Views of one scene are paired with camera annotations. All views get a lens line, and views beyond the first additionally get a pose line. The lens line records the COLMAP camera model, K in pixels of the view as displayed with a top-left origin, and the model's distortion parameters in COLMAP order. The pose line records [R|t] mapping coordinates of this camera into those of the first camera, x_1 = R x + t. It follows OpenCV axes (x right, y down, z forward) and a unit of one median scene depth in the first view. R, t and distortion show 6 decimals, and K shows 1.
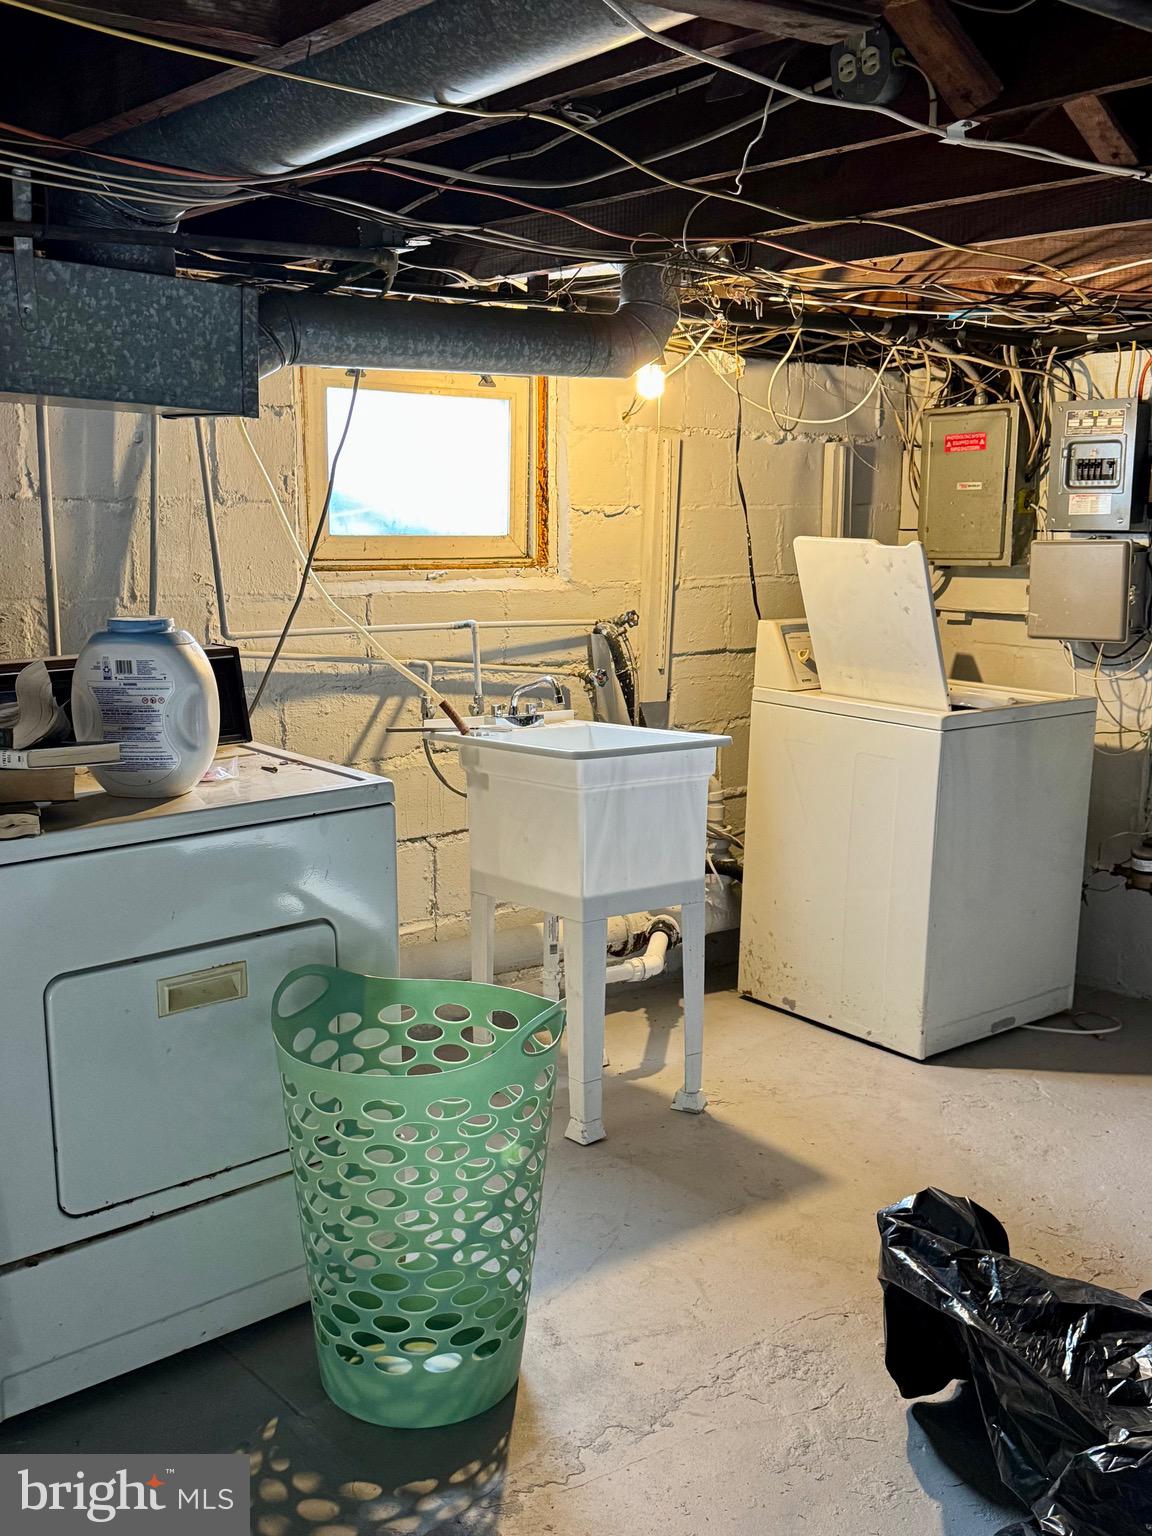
lens RADIAL K [[1521.3, 0, 567.9], [0, 1521.3, 769.1], [0, 0, 1]] dist [0.199178, -0.428814]
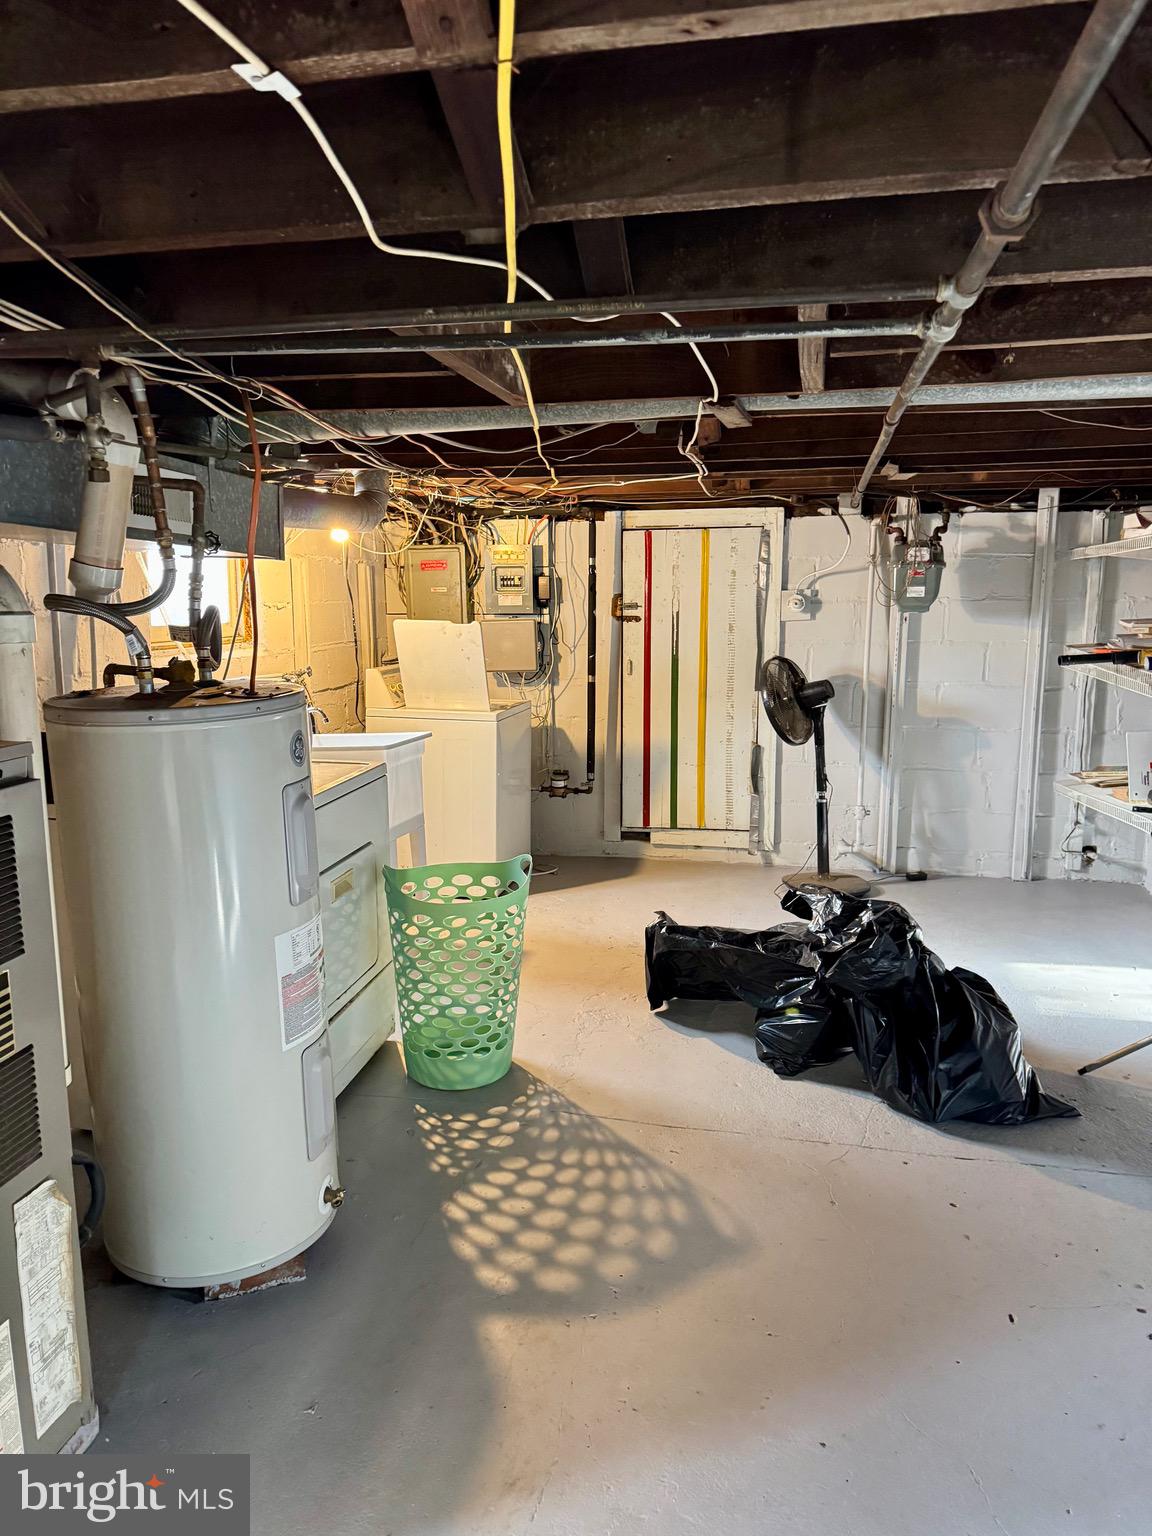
lens RADIAL K [[1057.4, 0, 574.6], [0, 1057.4, 773.6], [0, 0, 1]] dist [0.071654, -0.071557]
pose [[0.790693, -0.117438, 0.600844, -0.428409], [0.117582, 0.992289, 0.039212, -0.000790], [-0.600816, 0.039644, 0.798404, -0.079618]]
